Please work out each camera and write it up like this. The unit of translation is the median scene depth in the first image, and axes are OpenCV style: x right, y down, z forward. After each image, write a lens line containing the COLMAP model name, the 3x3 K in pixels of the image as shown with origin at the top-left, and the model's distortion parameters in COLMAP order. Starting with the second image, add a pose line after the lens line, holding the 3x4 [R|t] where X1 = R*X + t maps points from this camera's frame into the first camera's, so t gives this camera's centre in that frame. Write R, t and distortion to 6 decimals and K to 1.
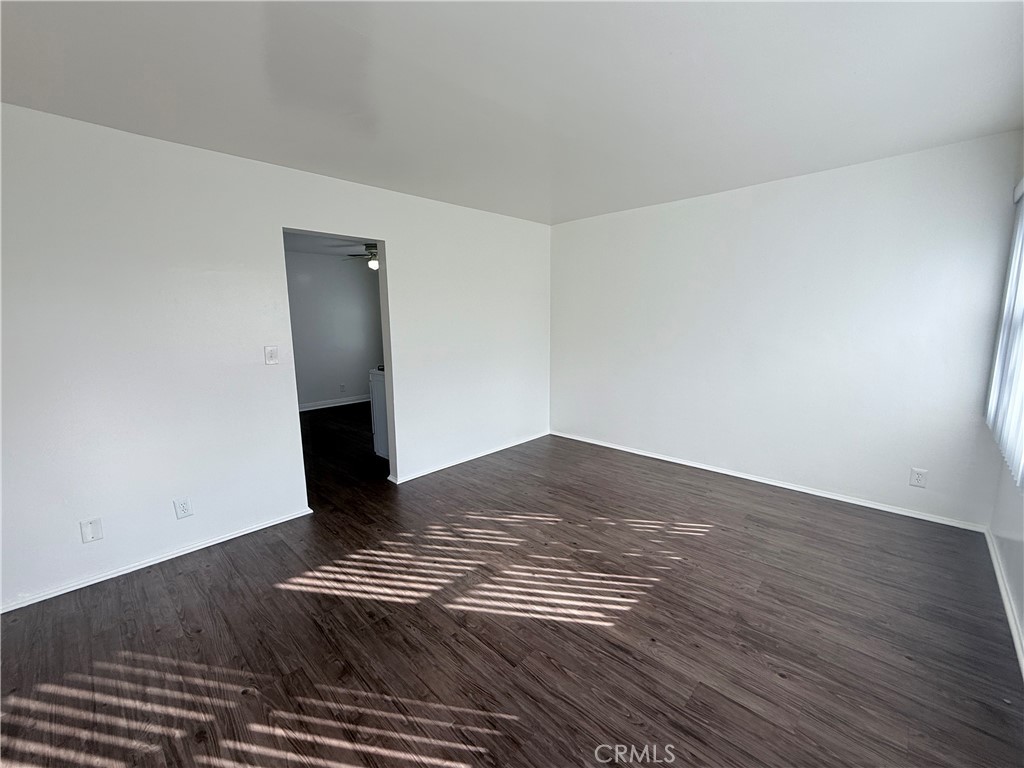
lens RADIAL K [[410.8, 0, 518.2], [0, 410.8, 385.6], [0, 0, 1]] dist [-0.003169, 0.000673]
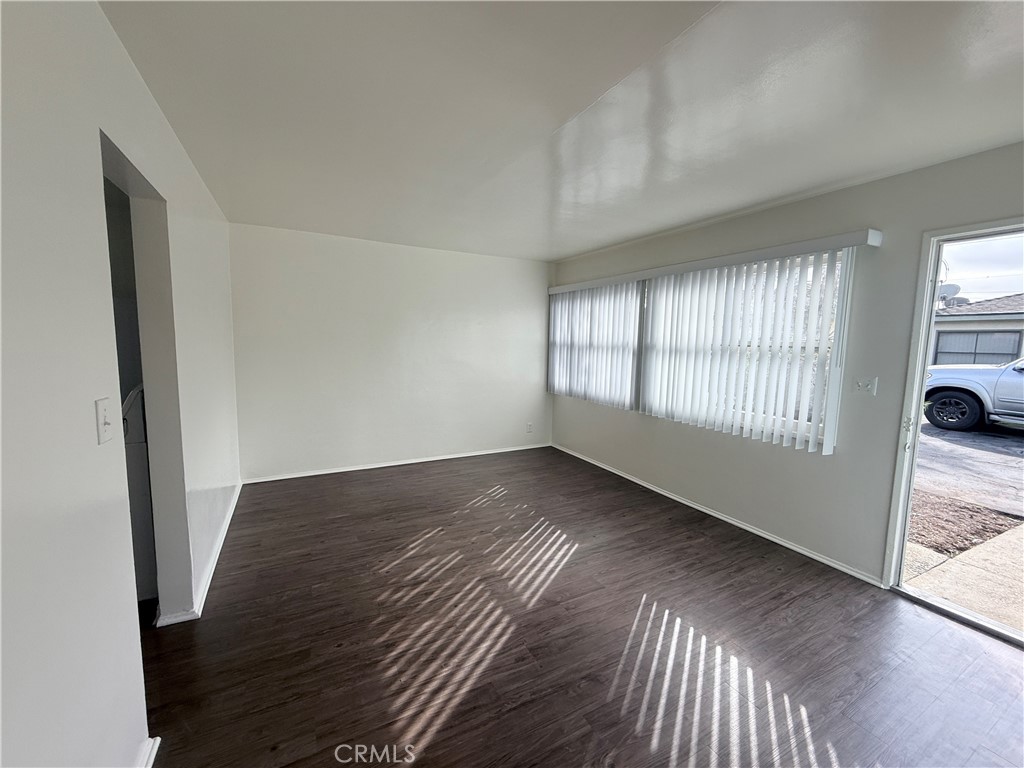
lens RADIAL K [[410.8, 0, 507.8], [0, 410.8, 385.8], [0, 0, 1]] dist [-0.003169, 0.000673]
pose [[0.323751, -0.085990, 0.942226, -1.025420], [0.130935, 0.990351, 0.045392, -0.074353], [-0.937038, 0.108675, 0.331887, 0.577570]]
